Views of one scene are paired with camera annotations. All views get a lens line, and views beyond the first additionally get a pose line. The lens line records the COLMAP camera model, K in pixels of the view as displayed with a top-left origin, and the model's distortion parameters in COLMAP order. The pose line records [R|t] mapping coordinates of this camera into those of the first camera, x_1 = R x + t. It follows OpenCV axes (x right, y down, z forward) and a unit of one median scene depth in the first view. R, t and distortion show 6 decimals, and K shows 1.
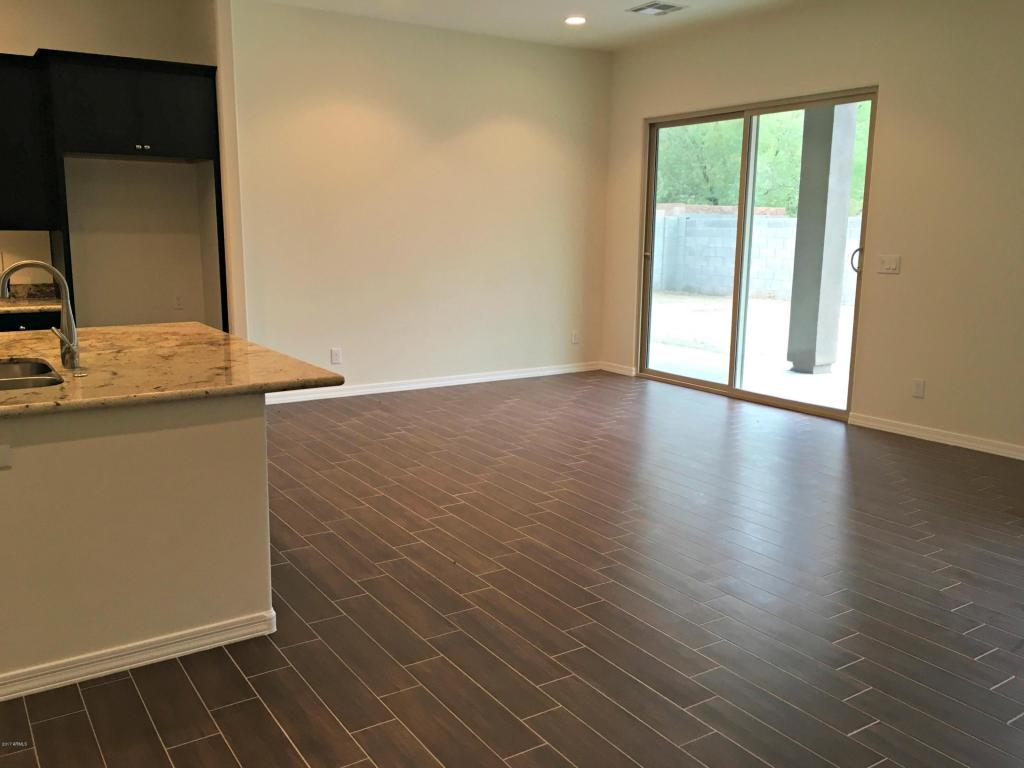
lens RADIAL K [[865.4, 0, 510.8], [0, 865.4, 383.9], [0, 0, 1]] dist [0.035553, -0.023136]
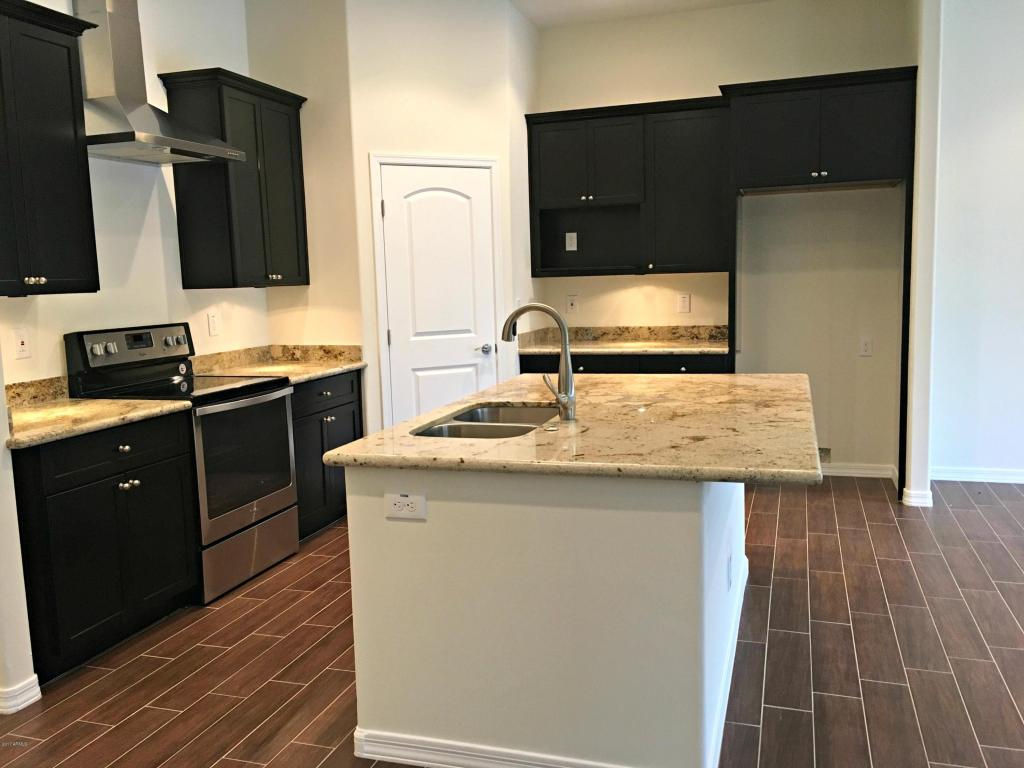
lens RADIAL K [[865.4, 0, 514.0], [0, 865.4, 388.4], [0, 0, 1]] dist [0.035553, -0.023136]
pose [[0.626982, 0.073218, -0.775585, 0.090350], [-0.106407, 0.994292, 0.007846, -0.029138], [0.771732, 0.077609, 0.631194, 0.222727]]
